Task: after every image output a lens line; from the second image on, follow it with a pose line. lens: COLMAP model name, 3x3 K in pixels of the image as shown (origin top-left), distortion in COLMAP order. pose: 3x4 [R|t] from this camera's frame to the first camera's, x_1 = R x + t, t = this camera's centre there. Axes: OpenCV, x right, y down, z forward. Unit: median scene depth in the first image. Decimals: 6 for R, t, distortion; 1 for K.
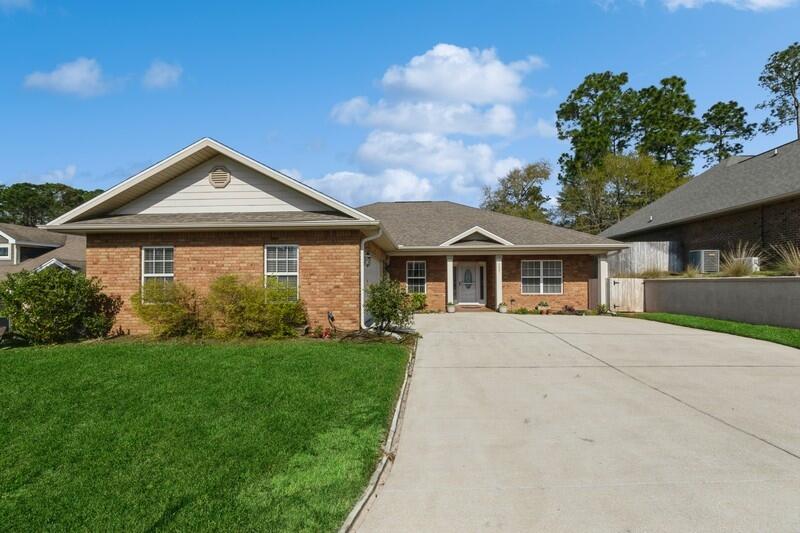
lens RADIAL K [[355.9, 0, 404.5], [0, 355.9, 276.4], [0, 0, 1]] dist [0.001336, 0.000202]
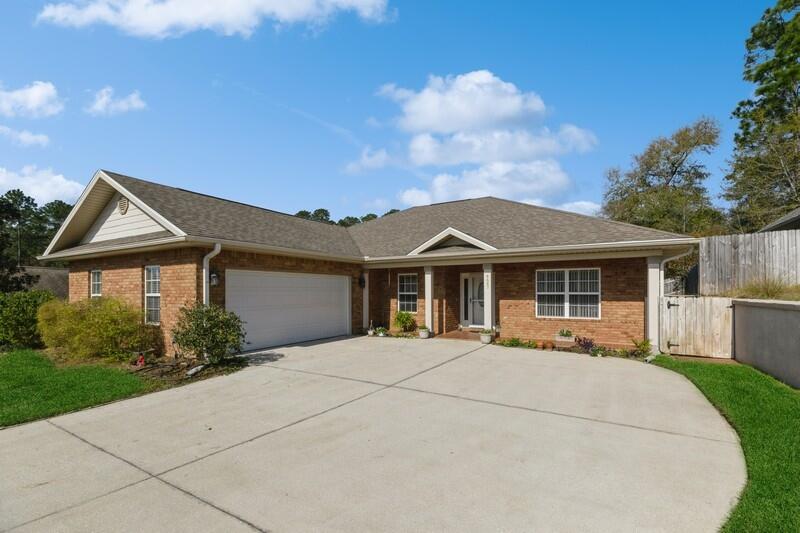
lens RADIAL K [[361.5, 0, 400.6], [0, 361.5, 290.3], [0, 0, 1]] dist [-0.002033, 0.000002]
pose [[0.887760, -0.000094, -0.460307, 0.459429], [0.007283, 0.999878, 0.013843, -0.017555], [0.460249, -0.015642, 0.887652, 0.256084]]
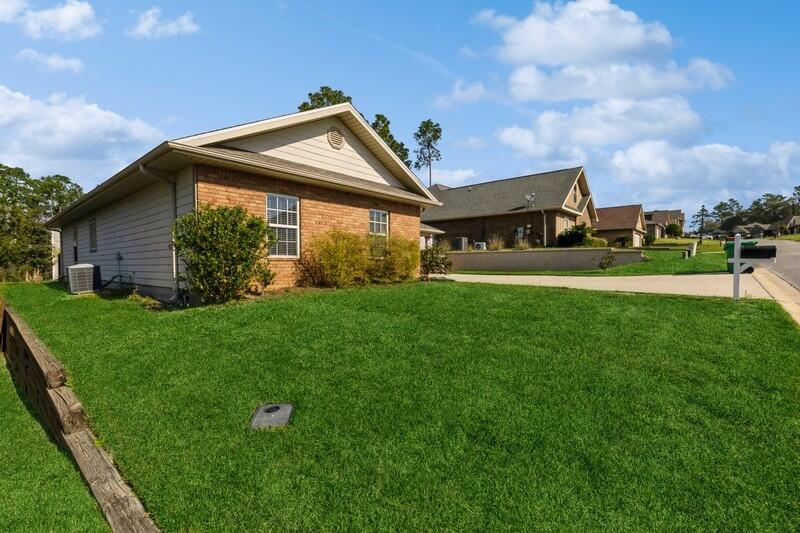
lens RADIAL K [[355.9, 0, 404.5], [0, 355.9, 276.4], [0, 0, 1]] dist [0.001336, 0.000202]
pose [[0.602042, -0.023646, 0.798114, -0.782267], [-0.015211, 0.999040, 0.041073, 0.053258], [-0.798319, -0.036867, 0.601105, 0.115210]]
